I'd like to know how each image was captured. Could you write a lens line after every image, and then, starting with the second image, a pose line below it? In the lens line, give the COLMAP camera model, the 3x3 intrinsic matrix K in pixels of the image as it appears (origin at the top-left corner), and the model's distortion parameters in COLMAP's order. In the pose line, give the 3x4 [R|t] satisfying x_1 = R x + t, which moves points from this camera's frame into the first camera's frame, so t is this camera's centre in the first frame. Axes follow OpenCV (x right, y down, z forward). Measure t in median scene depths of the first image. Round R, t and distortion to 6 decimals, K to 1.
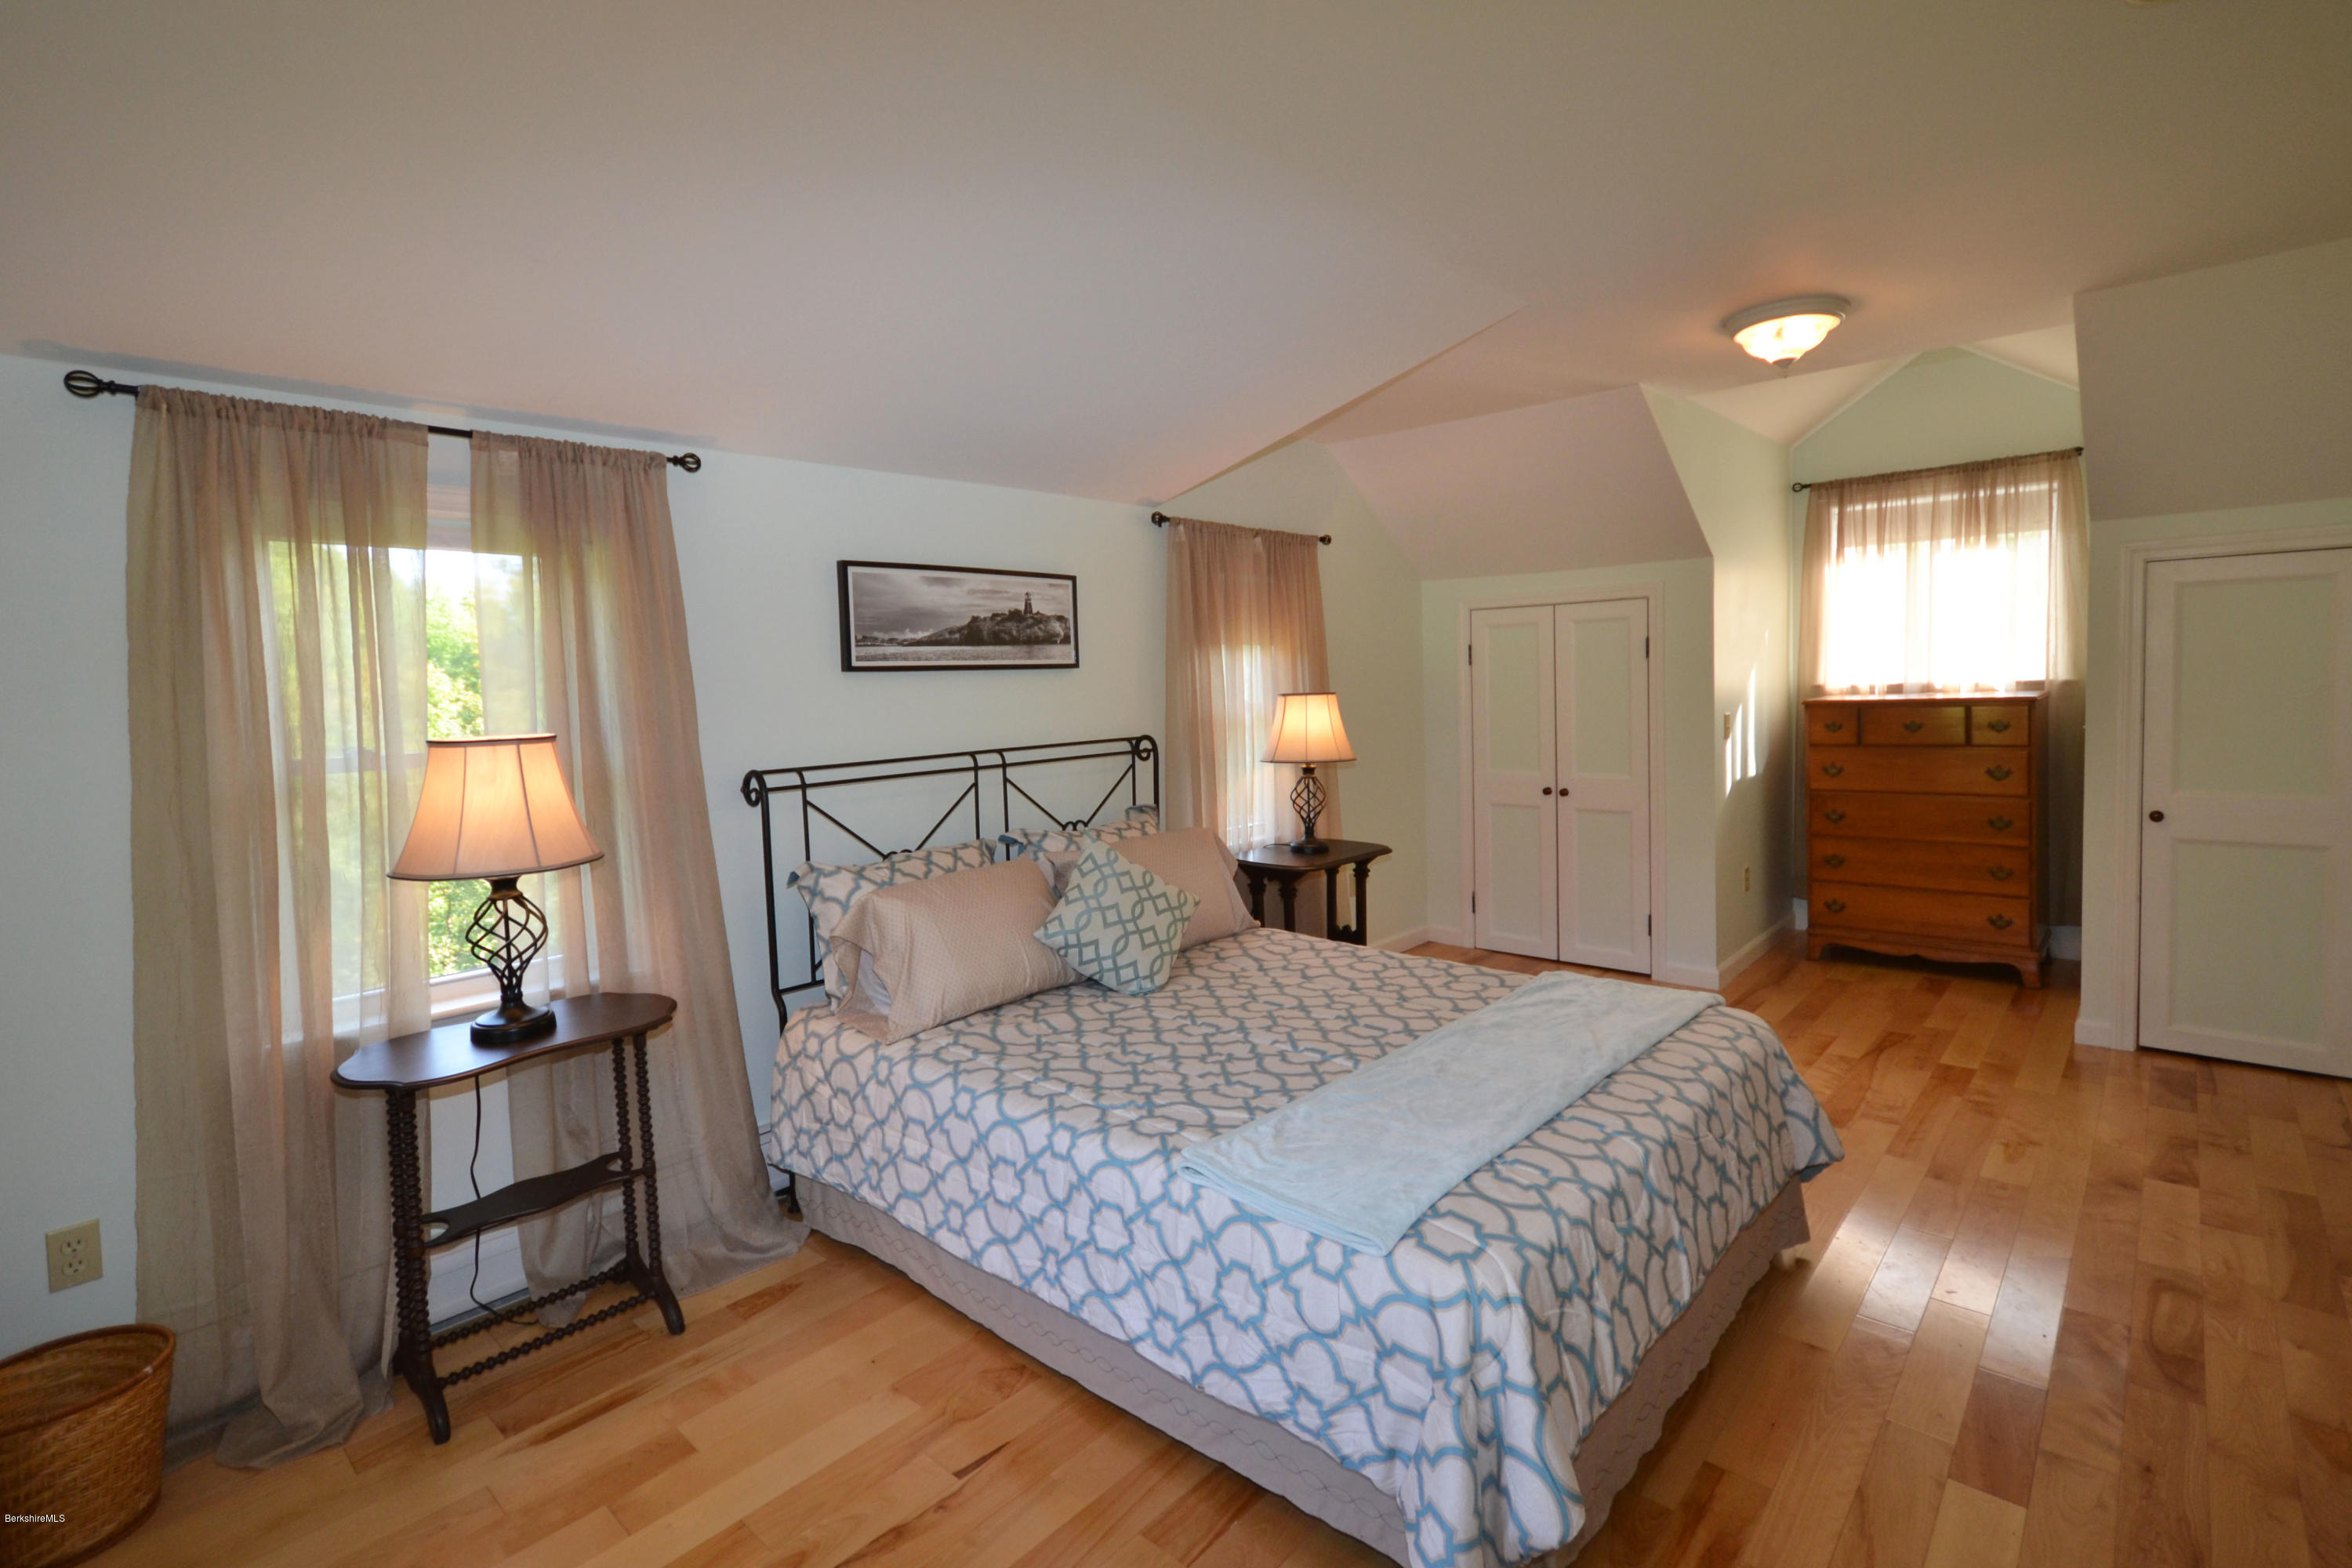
lens RADIAL K [[1135.8, 0, 1215.6], [0, 1135.8, 721.9], [0, 0, 1]] dist [0.002378, 0.000689]
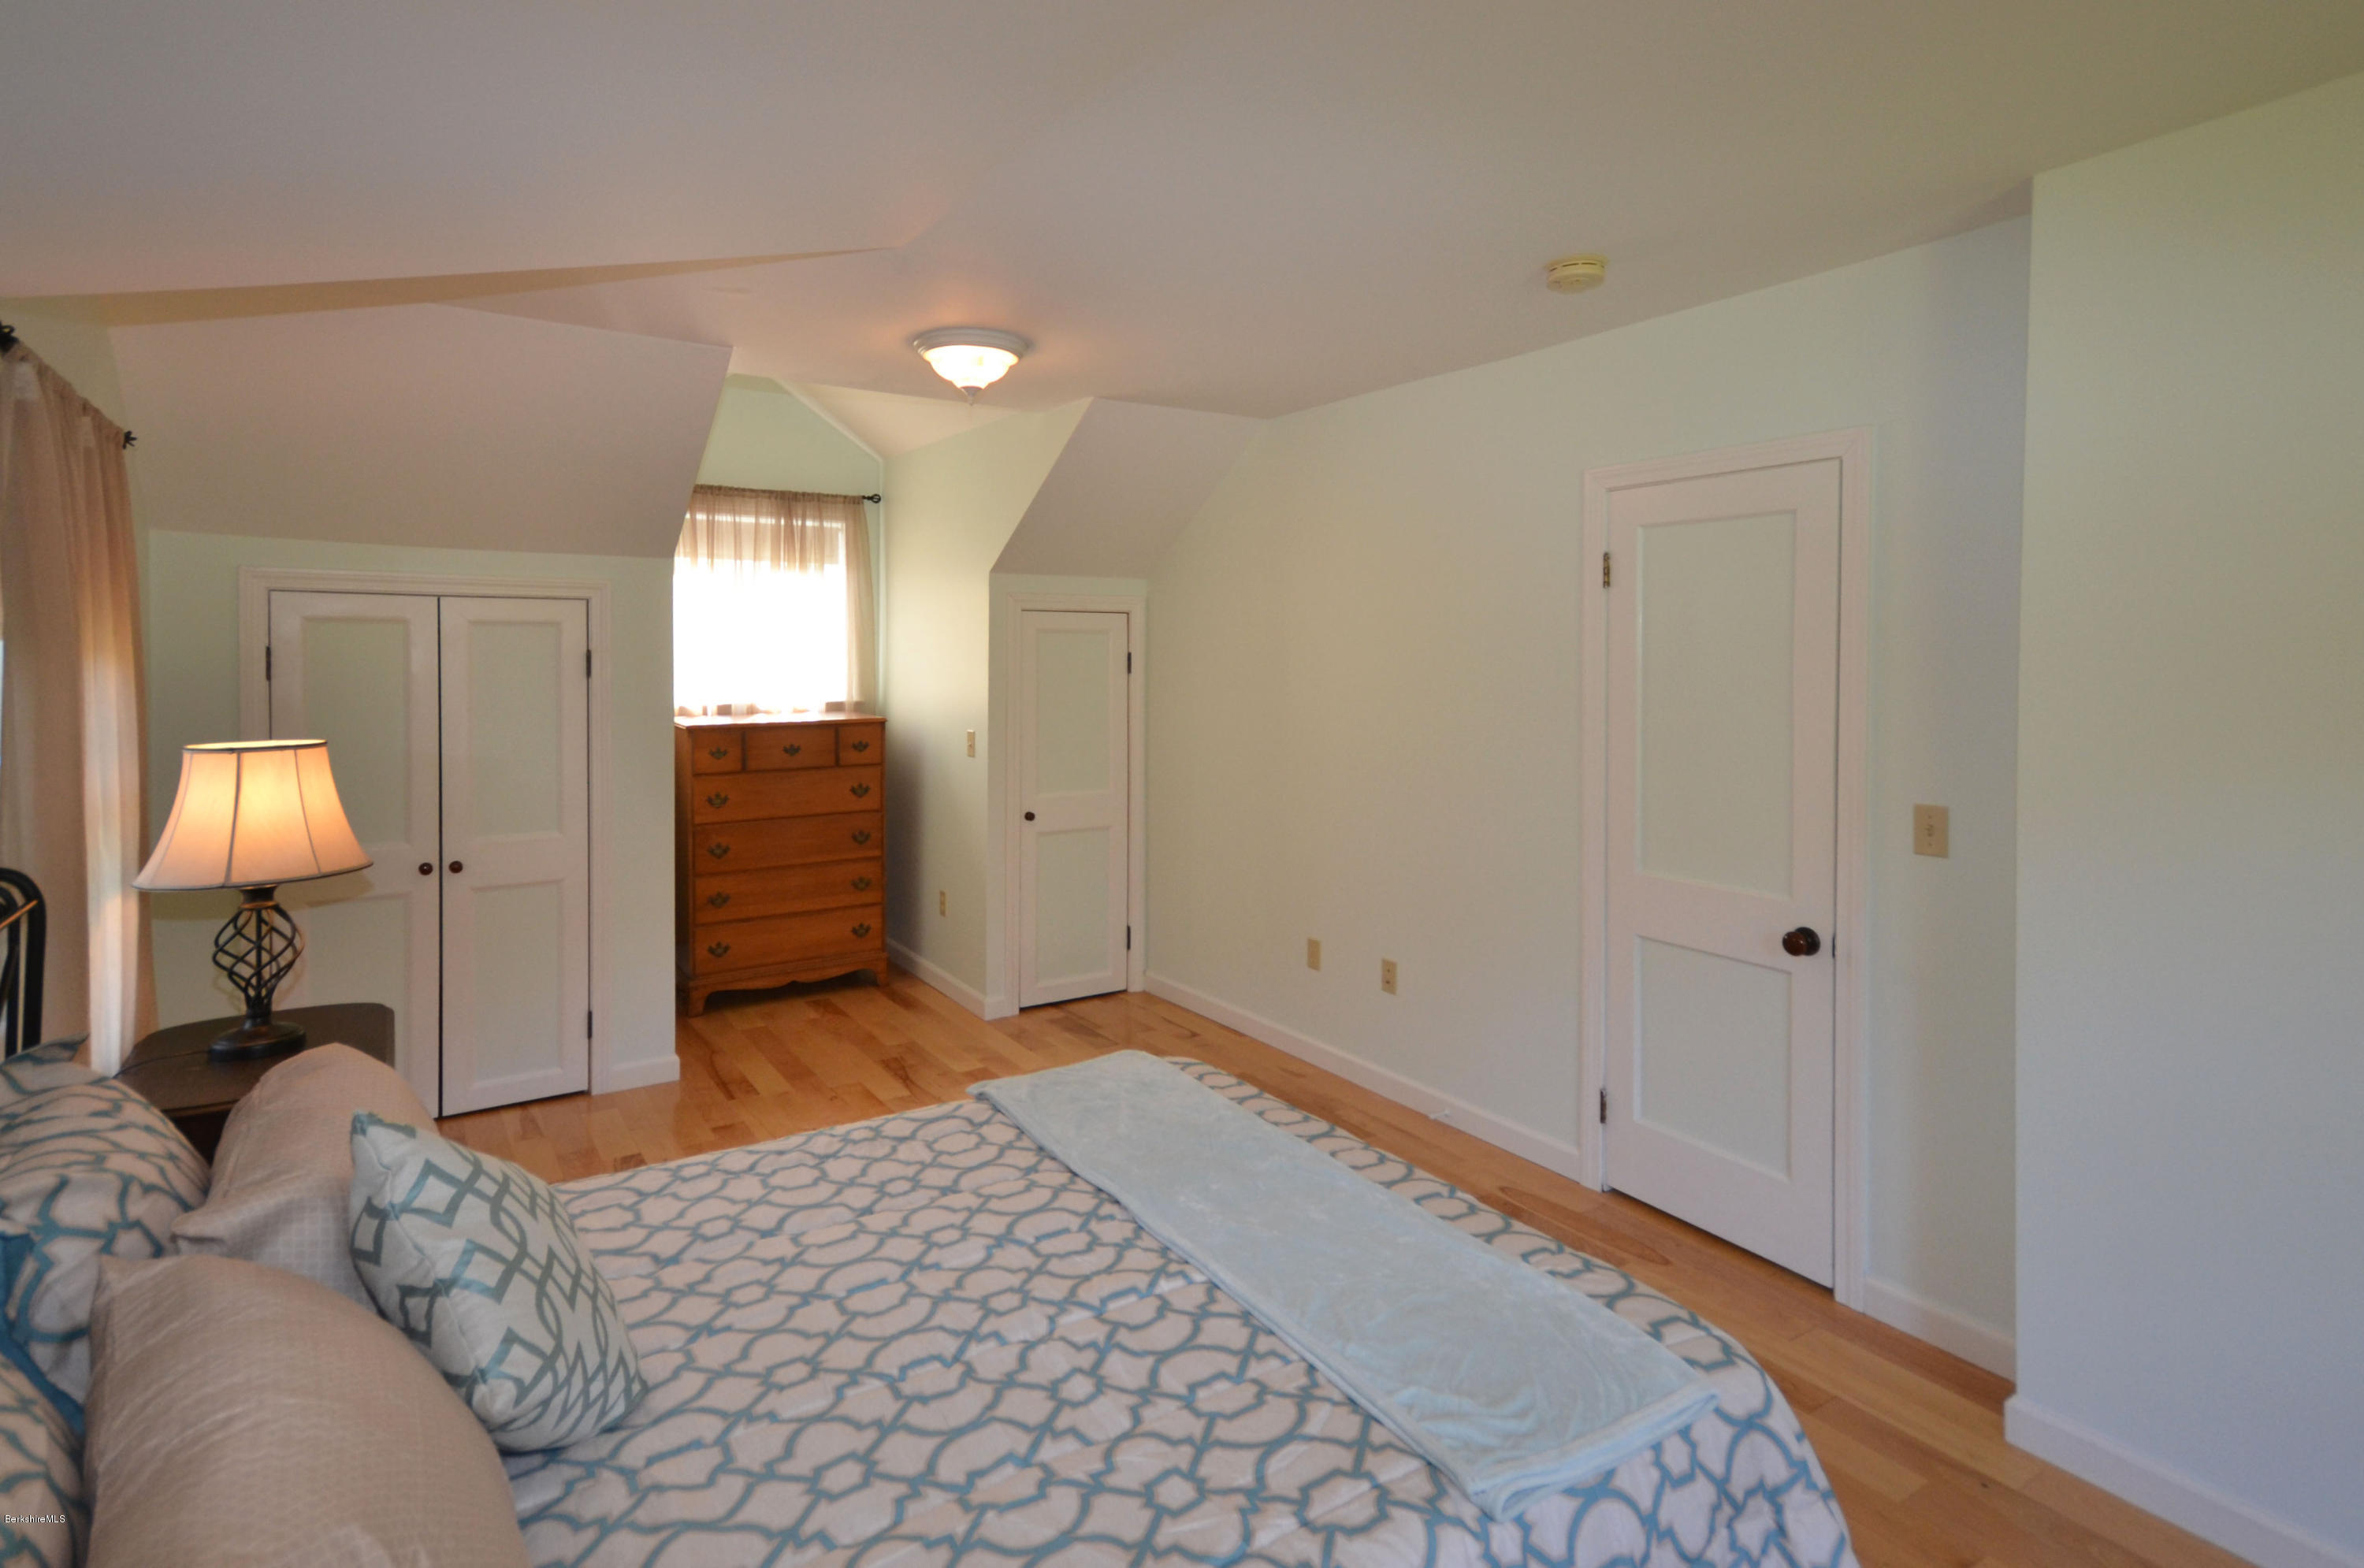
lens RADIAL K [[1180.8, 0, 1214.5], [0, 1180.8, 662.8], [0, 0, 1]] dist [0.025967, 0.000255]
pose [[0.258030, 0.025462, 0.965801, -0.390441], [0.021201, 0.999263, -0.032008, -0.040977], [-0.965904, 0.028735, 0.257300, 0.498081]]
